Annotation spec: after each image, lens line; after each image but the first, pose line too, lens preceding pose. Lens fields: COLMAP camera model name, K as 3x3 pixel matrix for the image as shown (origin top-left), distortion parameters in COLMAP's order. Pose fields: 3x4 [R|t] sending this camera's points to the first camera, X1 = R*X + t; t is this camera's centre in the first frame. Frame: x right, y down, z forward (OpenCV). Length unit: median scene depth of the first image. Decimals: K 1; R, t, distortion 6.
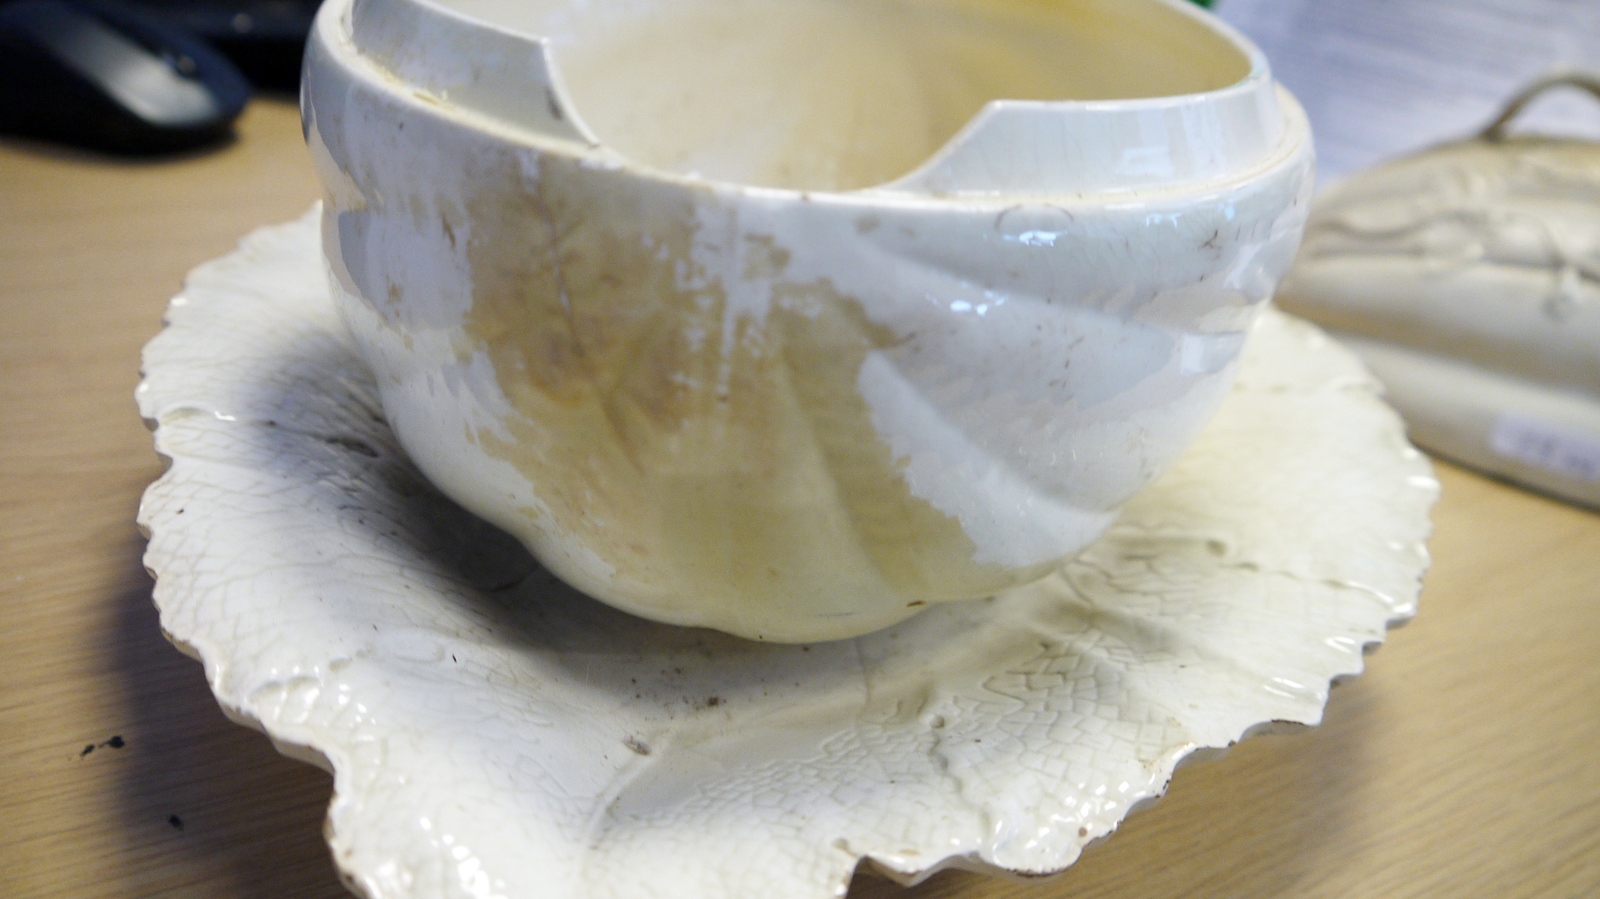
lens RADIAL K [[1378.0, 0, 784.1], [0, 1378.0, 450.0], [0, 0, 1]] dist [0.001958, 0.003006]
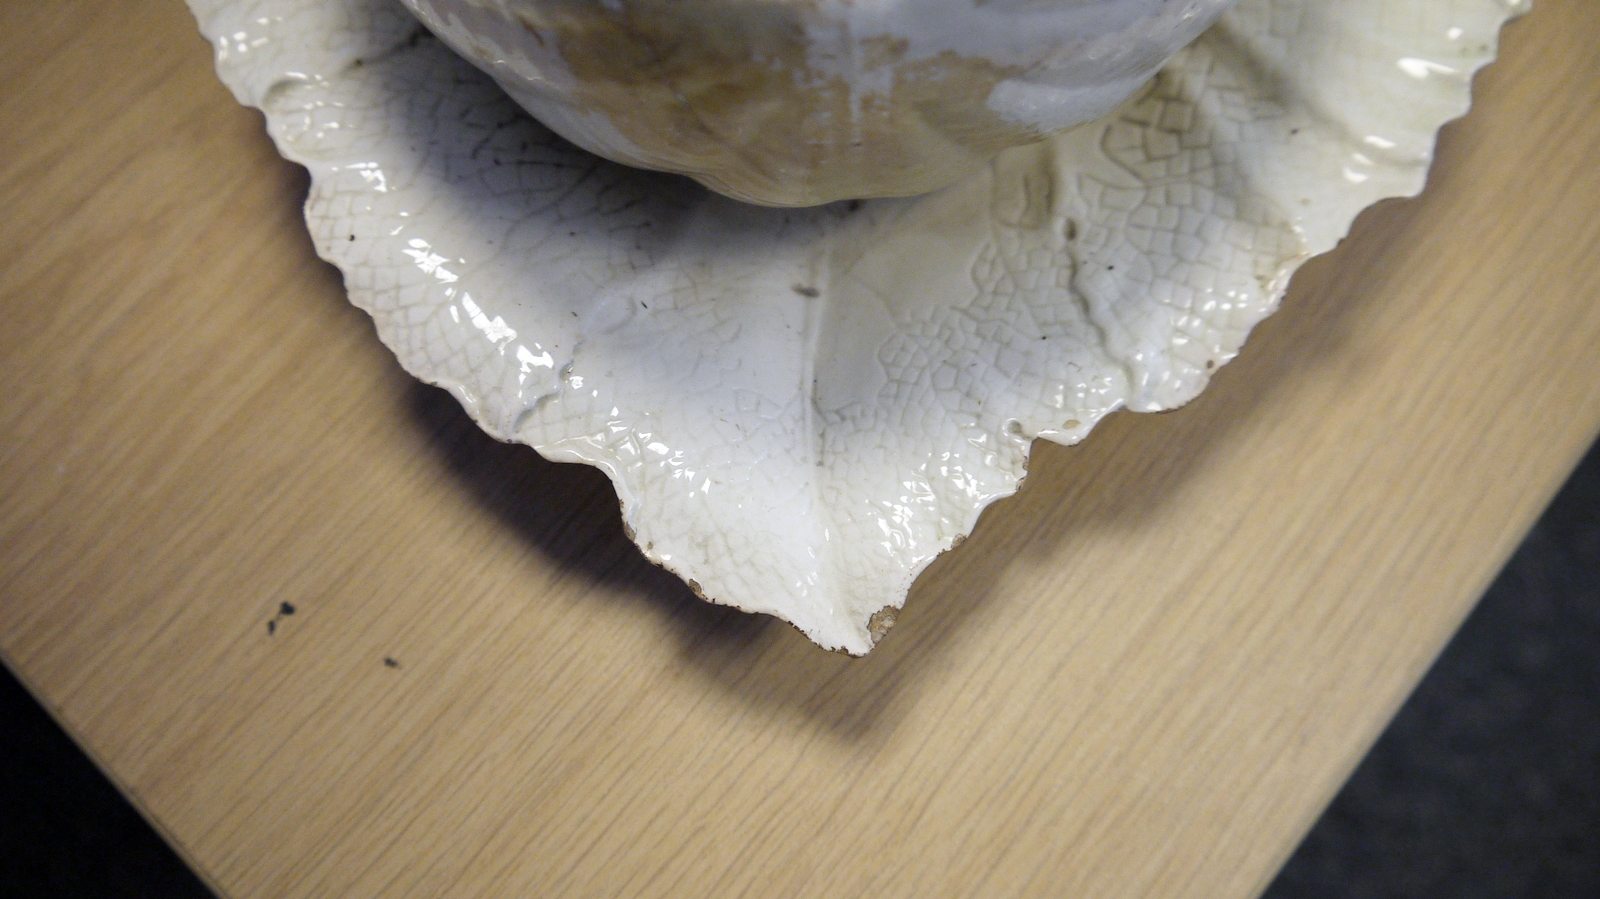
lens RADIAL K [[1375.3, 0, 800.0], [0, 1375.3, 449.5], [0, 0, 1]] dist [-0.001528, 0.007121]
pose [[0.975976, -0.191727, -0.103493, -0.021831], [0.207840, 0.676774, 0.706243, -0.564934], [-0.065365, -0.710787, 0.700364, 0.123283]]
